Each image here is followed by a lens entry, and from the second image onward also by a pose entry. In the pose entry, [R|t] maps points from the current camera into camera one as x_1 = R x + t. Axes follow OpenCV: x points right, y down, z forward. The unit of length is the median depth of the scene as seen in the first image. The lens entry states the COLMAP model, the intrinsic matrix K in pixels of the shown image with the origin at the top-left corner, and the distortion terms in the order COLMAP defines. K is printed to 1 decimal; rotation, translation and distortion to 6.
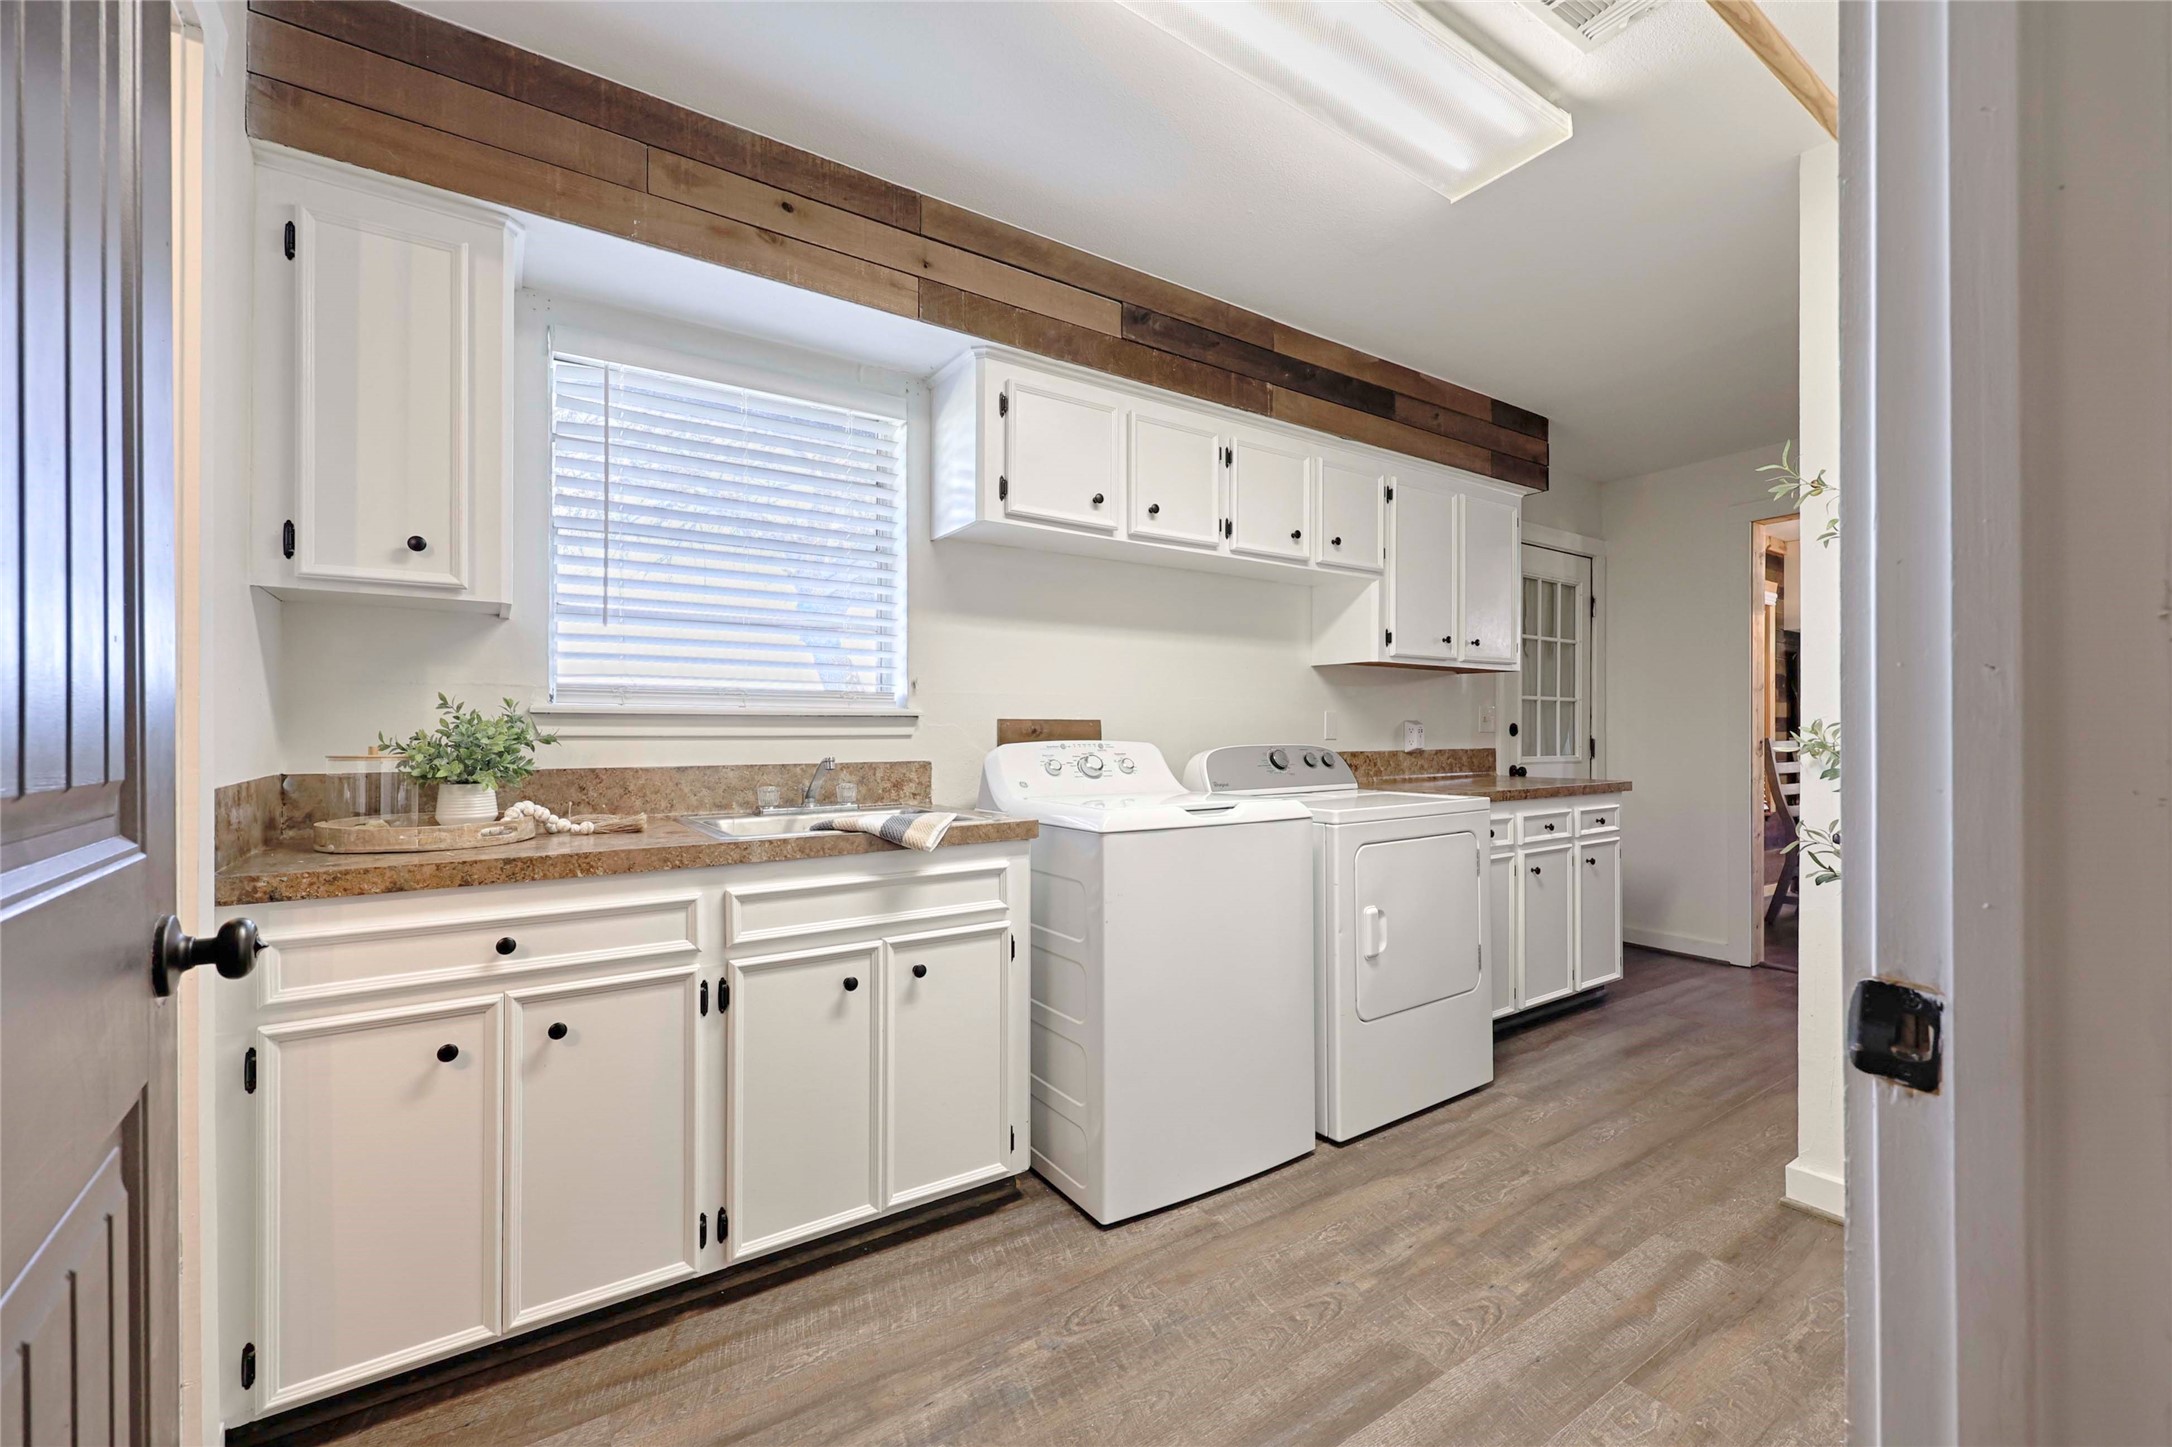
lens RADIAL K [[875.6, 0, 1094.2], [0, 875.6, 727.5], [0, 0, 1]] dist [-0.001237, 0.000966]
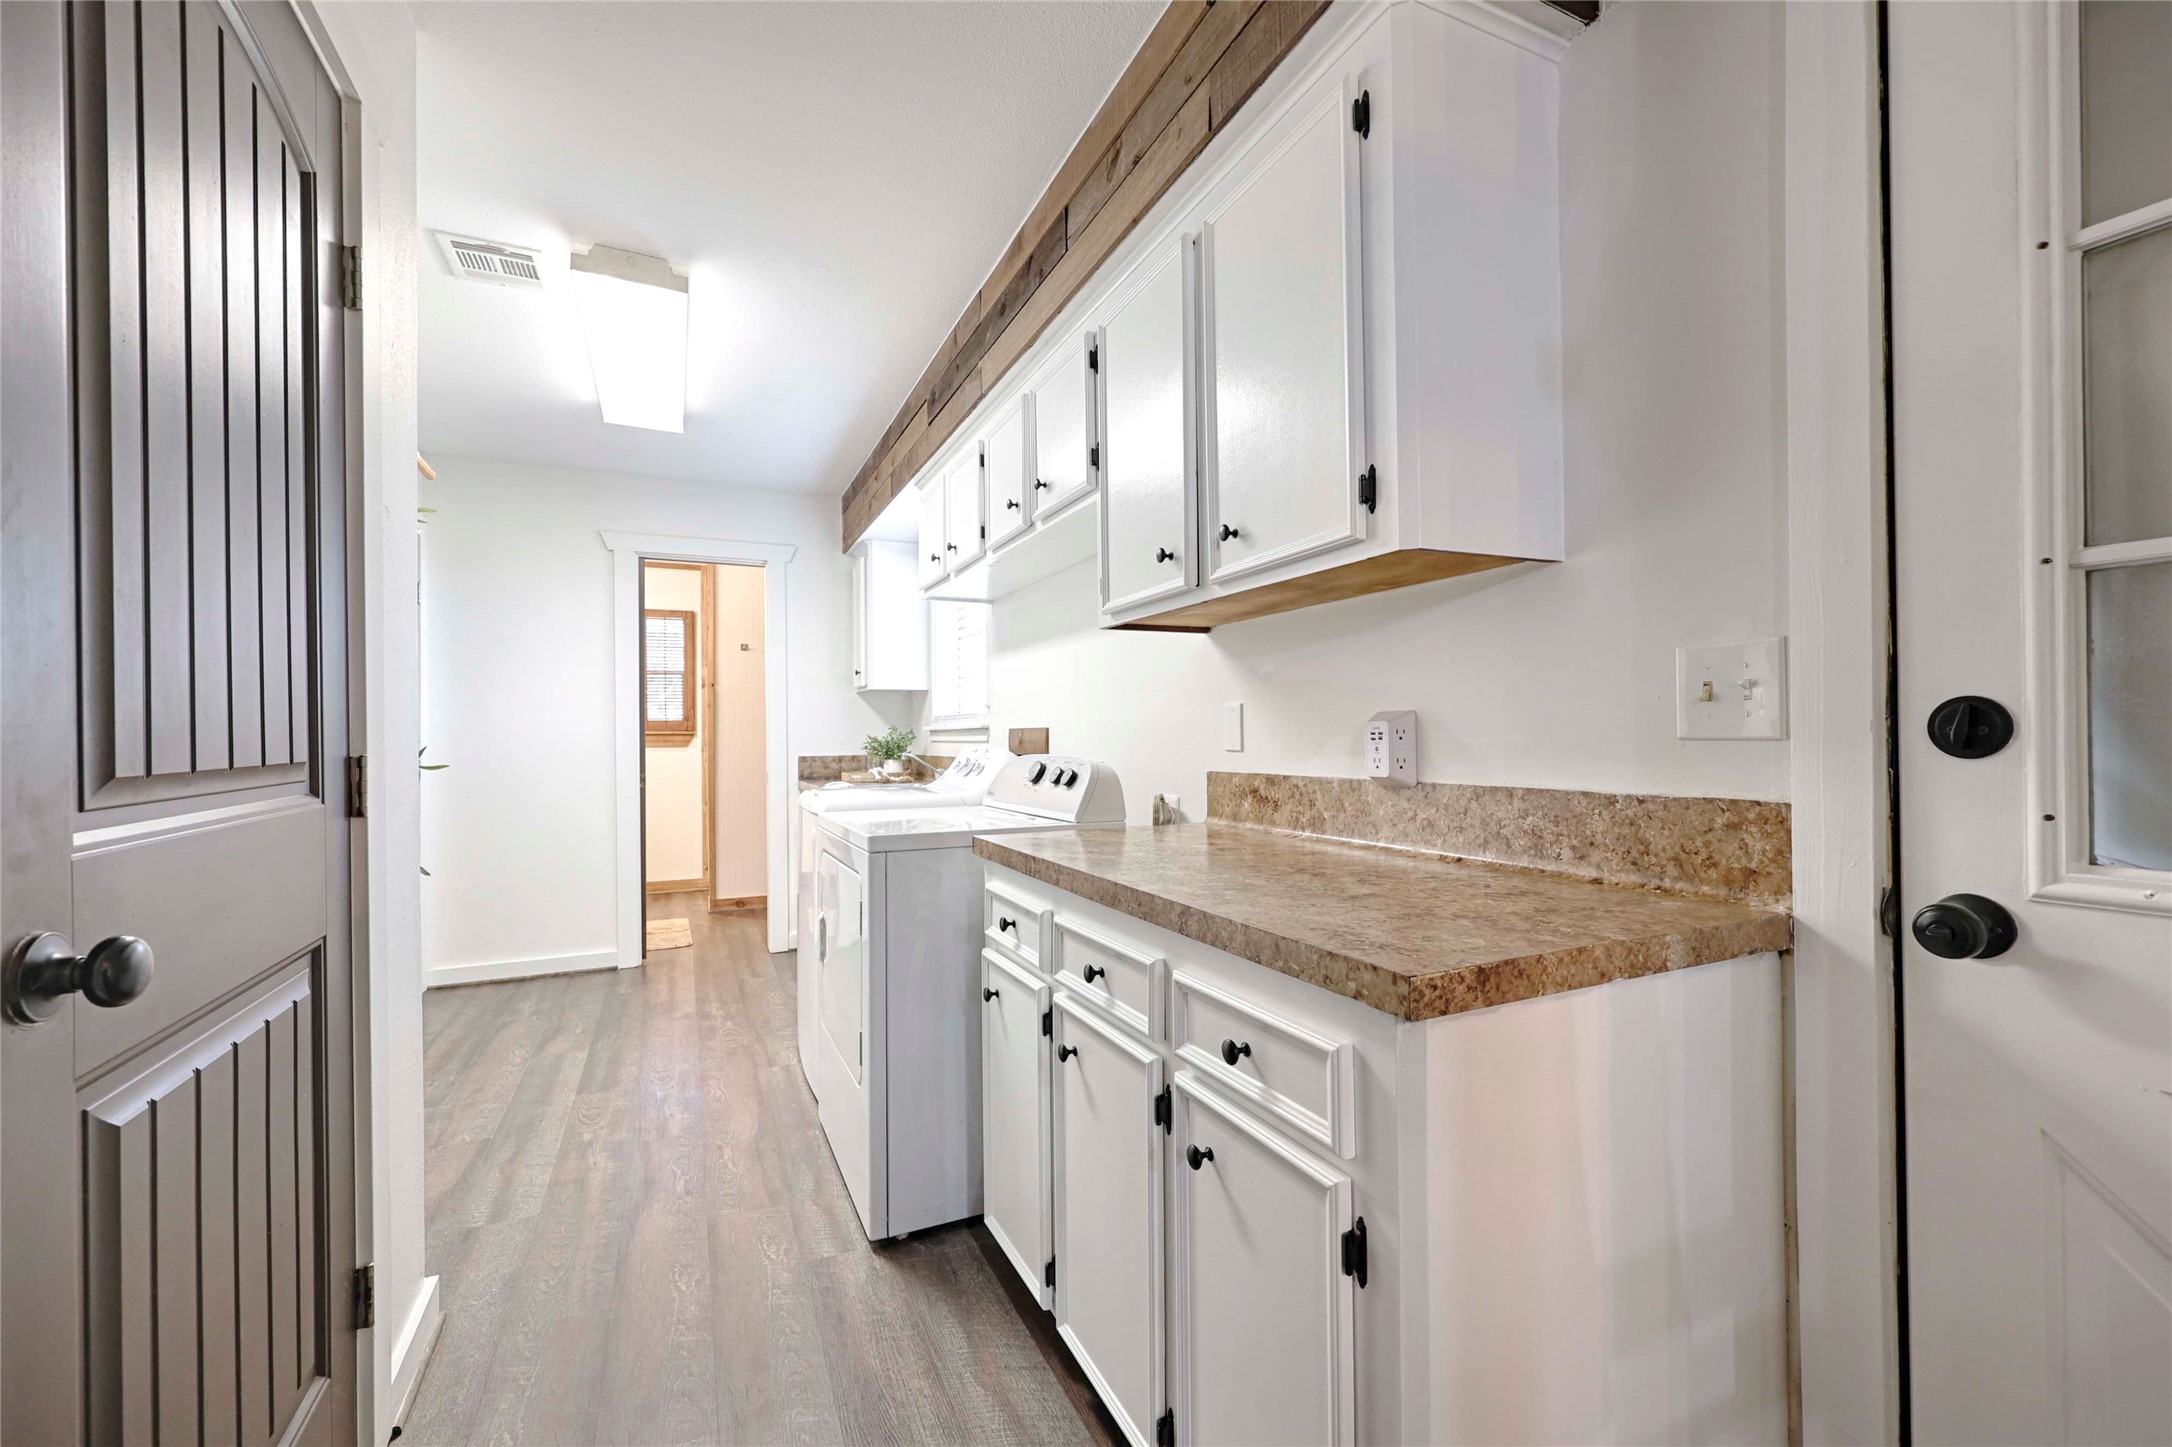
lens RADIAL K [[875.6, 0, 1091.9], [0, 875.6, 733.0], [0, 0, 1]] dist [-0.001237, 0.000966]
pose [[-0.148421, 0.000664, -0.988924, 1.691237], [0.015283, 0.999882, -0.001622, 0.002791], [0.988806, -0.015355, -0.148413, 1.942696]]
